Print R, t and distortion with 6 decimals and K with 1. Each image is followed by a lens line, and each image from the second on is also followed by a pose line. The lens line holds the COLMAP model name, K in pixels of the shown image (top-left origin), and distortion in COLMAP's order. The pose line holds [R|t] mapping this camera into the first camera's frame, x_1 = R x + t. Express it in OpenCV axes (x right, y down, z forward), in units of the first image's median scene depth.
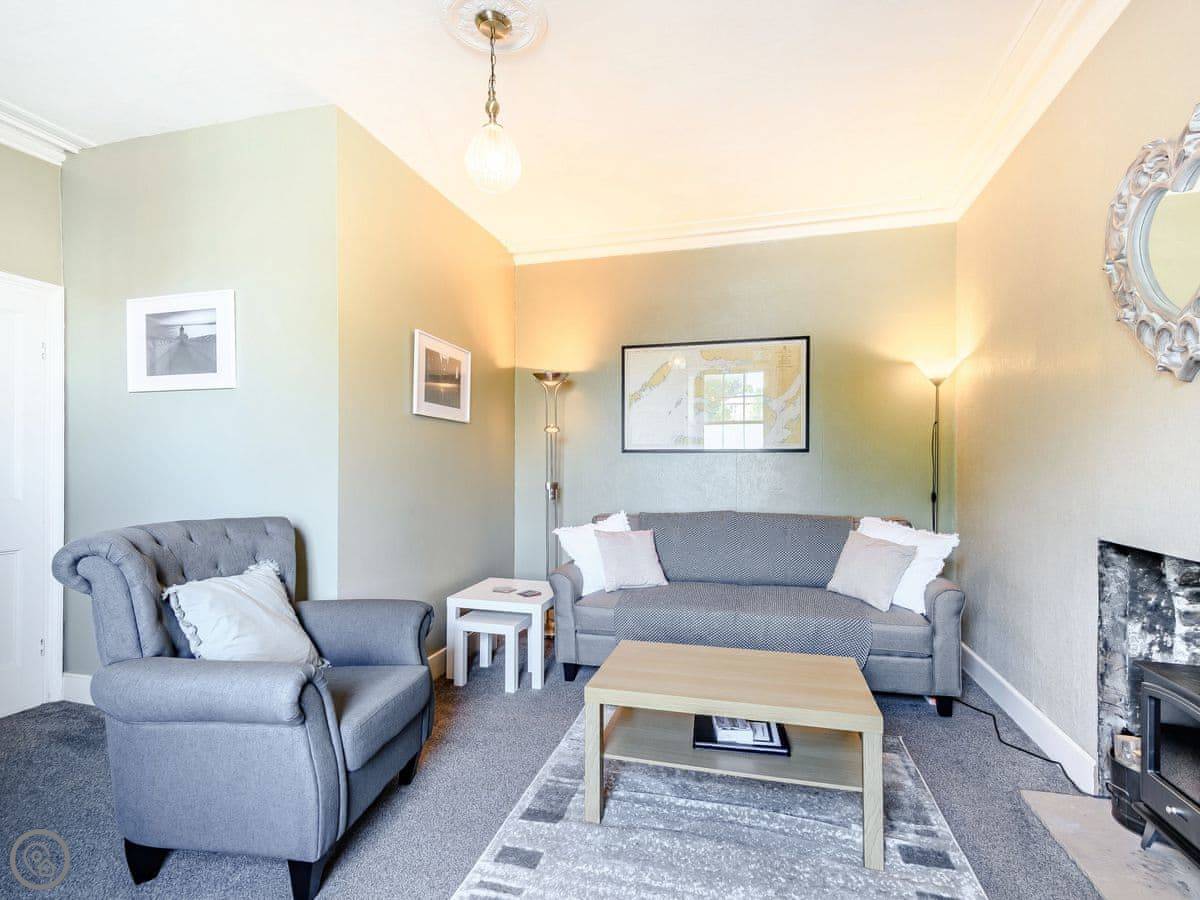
lens RADIAL K [[577.9, 0, 594.0], [0, 577.9, 467.0], [0, 0, 1]] dist [0.004017, 0.000578]
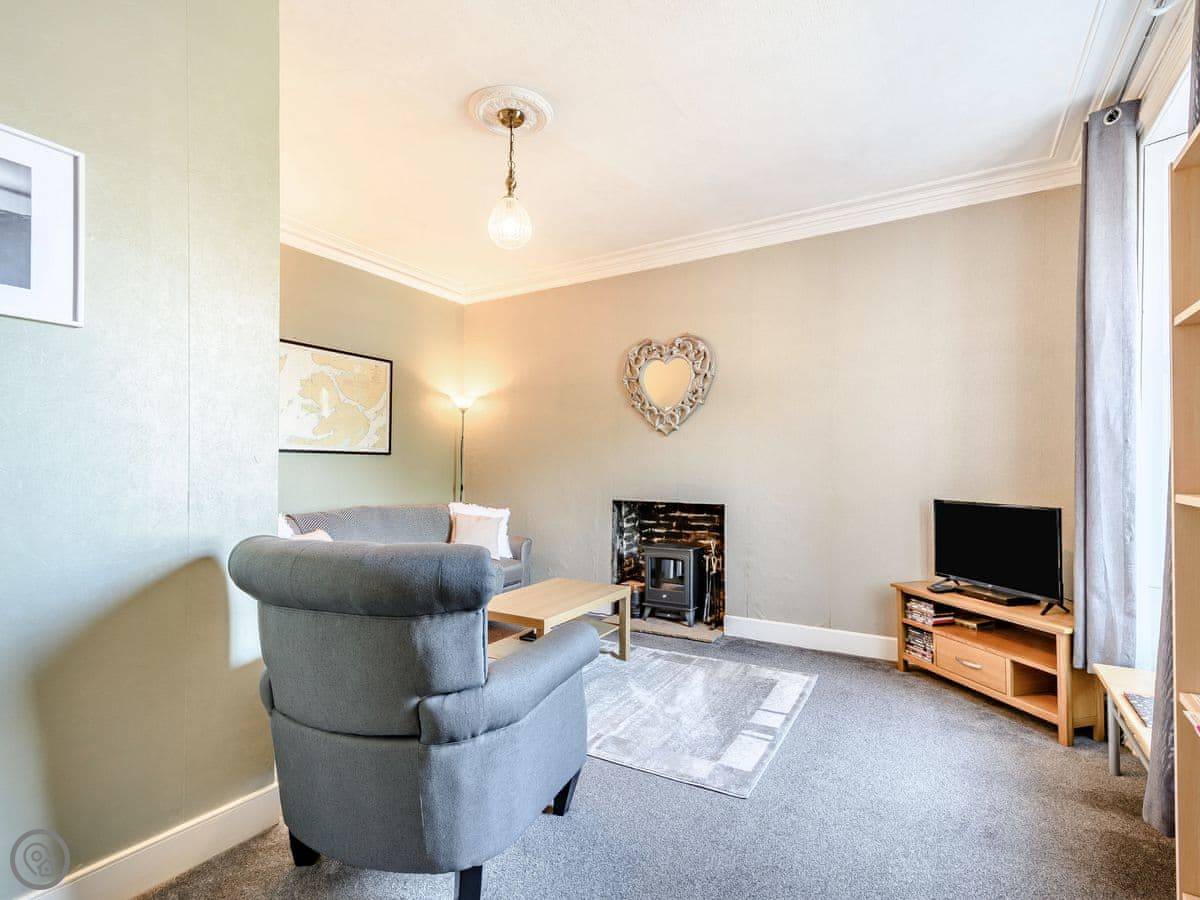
lens RADIAL K [[595.6, 0, 594.2], [0, 595.6, 459.6], [0, 0, 1]] dist [0.003982, 0.000186]
pose [[0.253687, 0.013441, 0.967193, -0.966398], [-0.001104, 0.999907, -0.013606, 0.000062], [-0.967286, 0.002384, 0.253678, 0.342060]]
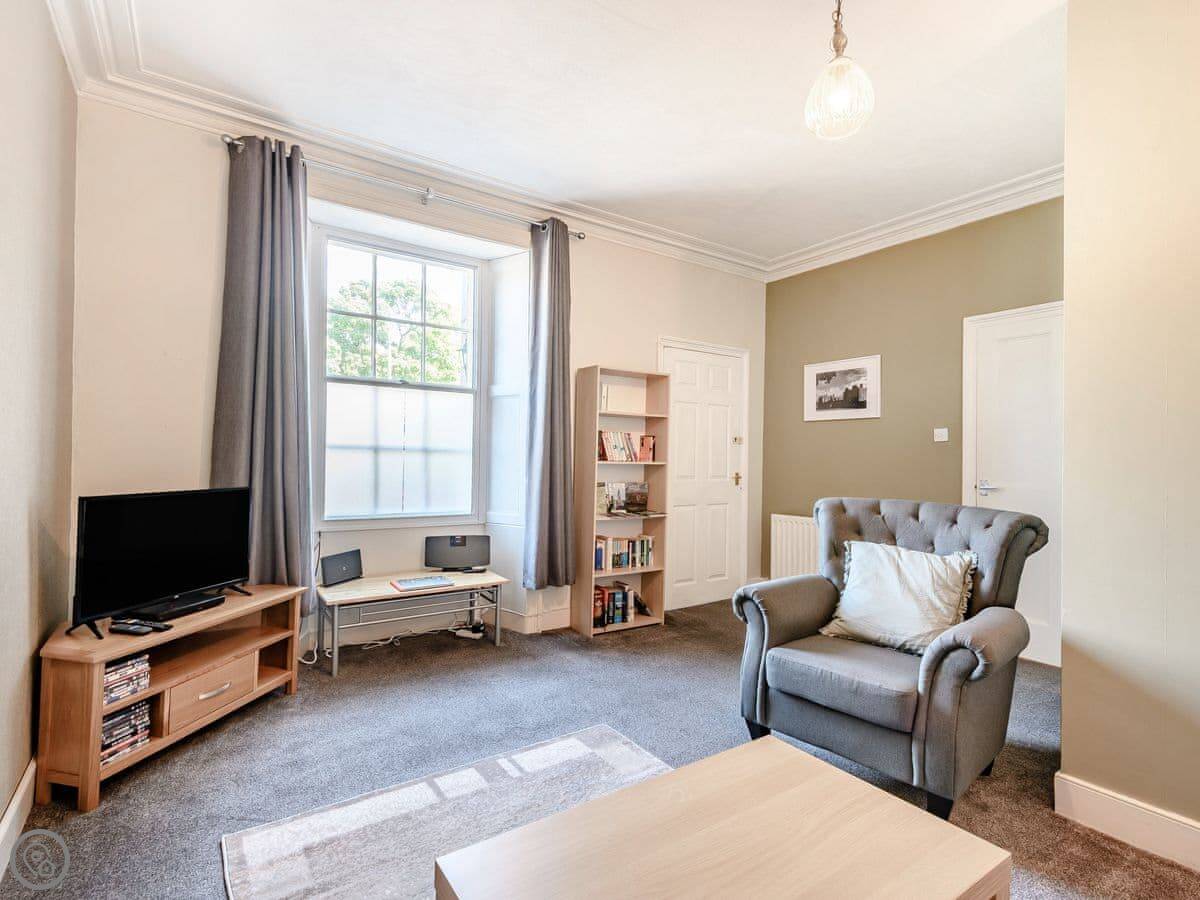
lens RADIAL K [[595.6, 0, 594.2], [0, 595.6, 459.6], [0, 0, 1]] dist [0.003982, 0.000186]
pose [[-0.643900, -0.002426, -0.765106, 0.512696], [-0.014980, 0.999843, 0.009436, 0.001461], [0.764963, 0.017538, -0.643836, 0.908896]]
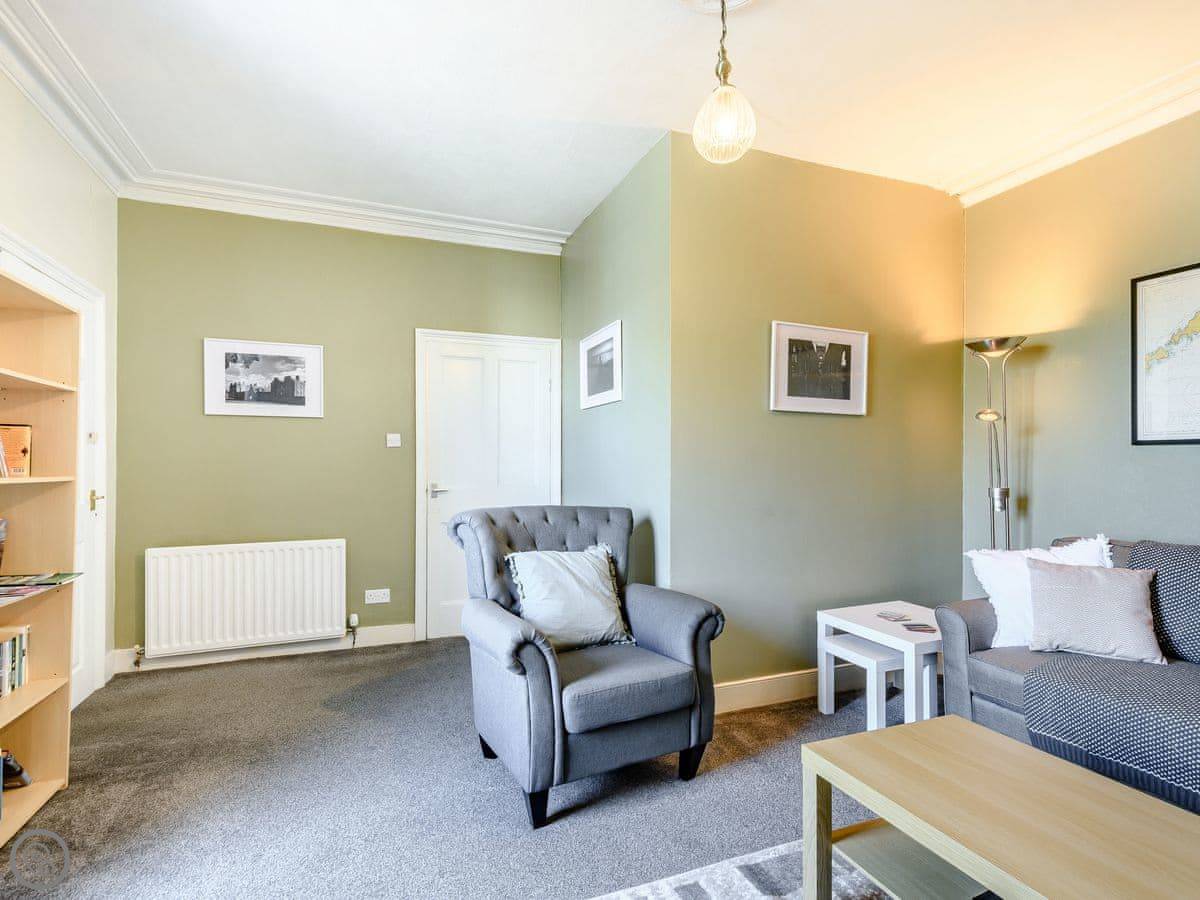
lens RADIAL K [[589.9, 0, 602.8], [0, 589.9, 466.2], [0, 0, 1]] dist [0.001525, 0.000206]
pose [[0.609232, 0.003686, -0.792983, 0.310533], [-0.005441, 0.999985, 0.000468, 0.001664], [0.792973, 0.004030, 0.609243, 0.201695]]
